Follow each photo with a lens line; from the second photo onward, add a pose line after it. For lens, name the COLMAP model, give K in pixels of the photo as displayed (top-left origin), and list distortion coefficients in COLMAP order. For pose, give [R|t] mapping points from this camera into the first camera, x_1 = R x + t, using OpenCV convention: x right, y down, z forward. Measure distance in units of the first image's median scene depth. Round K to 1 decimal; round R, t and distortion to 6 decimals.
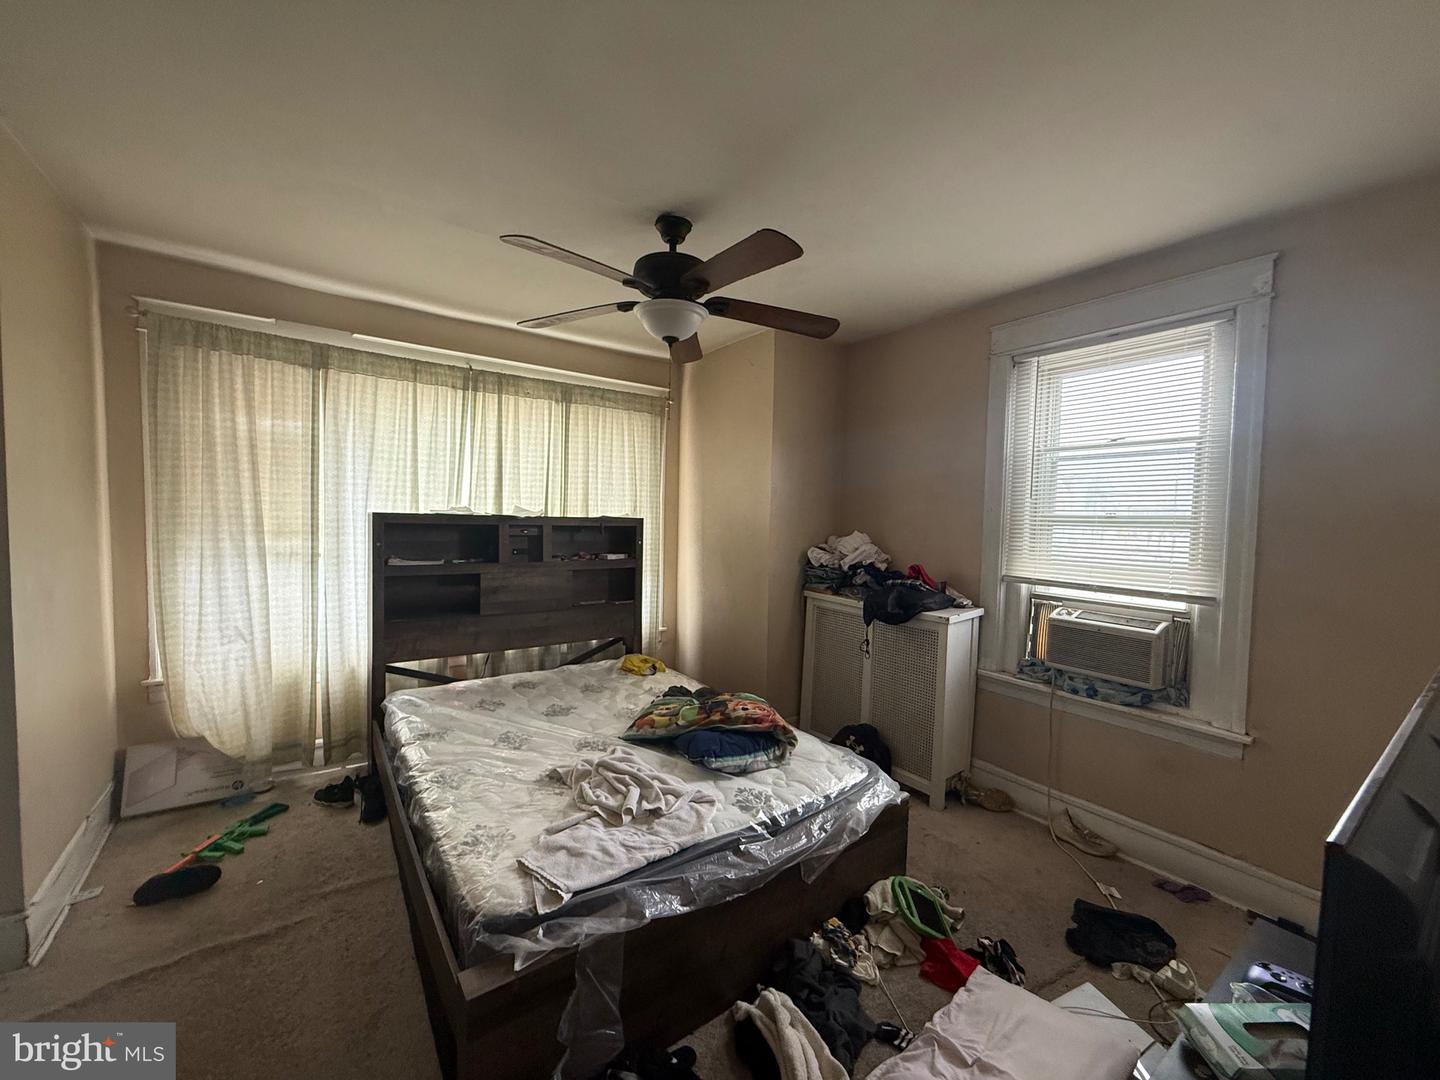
lens RADIAL K [[572.4, 0, 717.7], [0, 572.4, 541.6], [0, 0, 1]] dist [-0.001802, -0.000581]
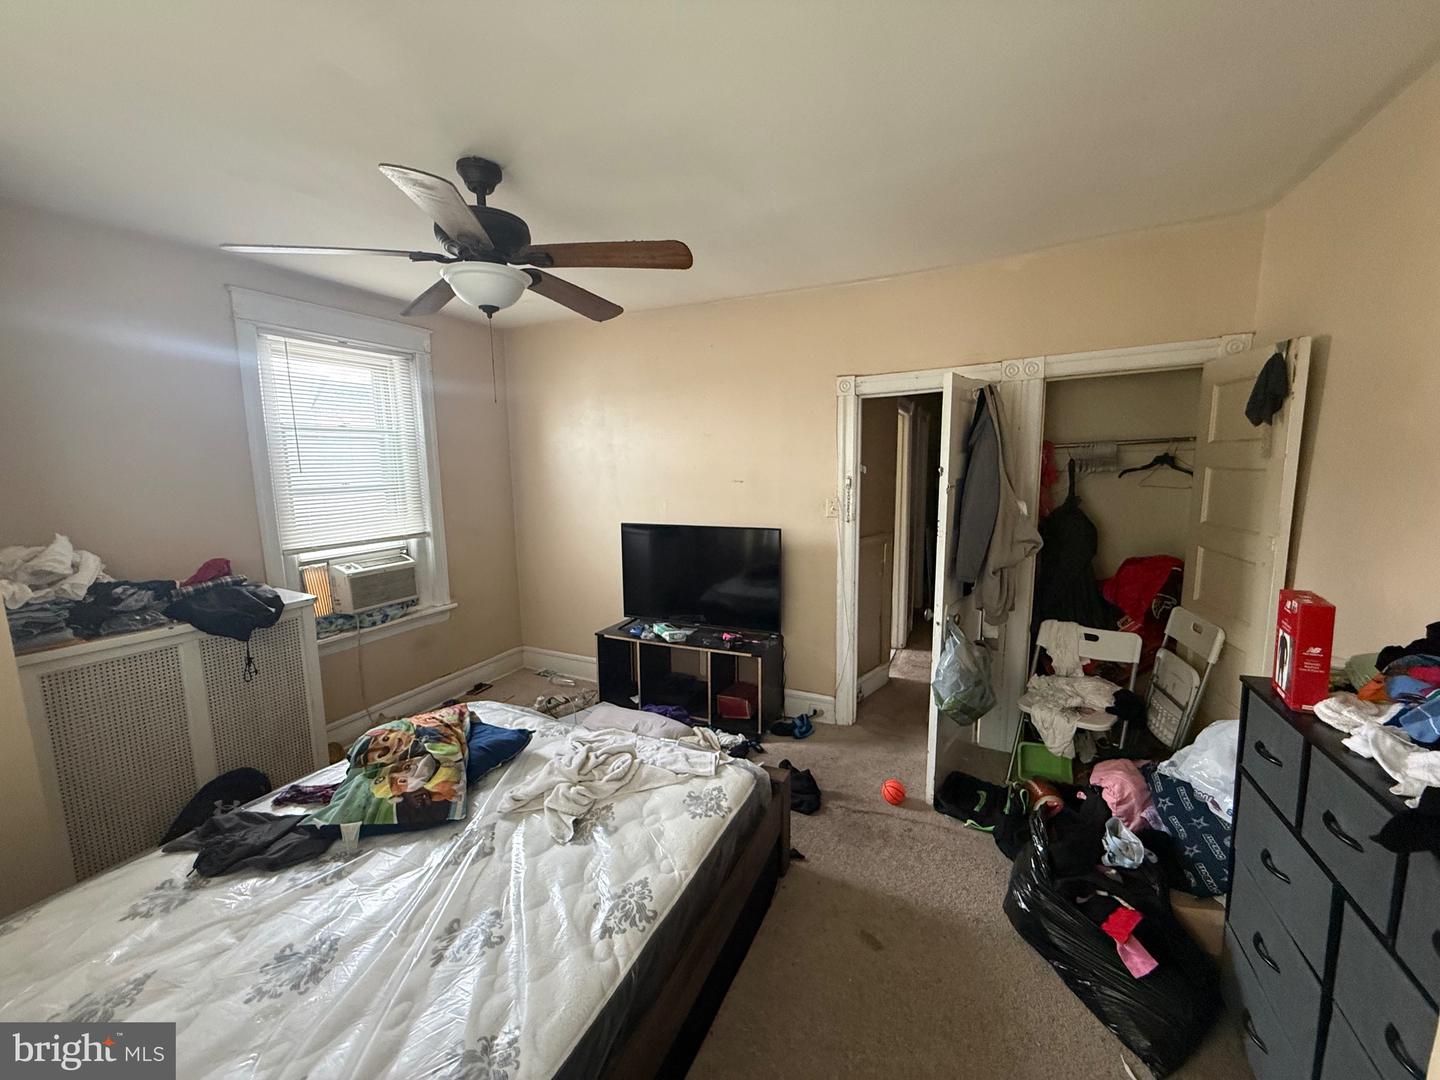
lens RADIAL K [[572.4, 0, 717.7], [0, 572.4, 541.6], [0, 0, 1]] dist [-0.001802, -0.000581]
pose [[-0.497826, -0.132493, 0.857097, -0.948172], [0.048372, 0.982482, 0.179971, -0.128799], [-0.865927, 0.131054, -0.482696, 1.046784]]
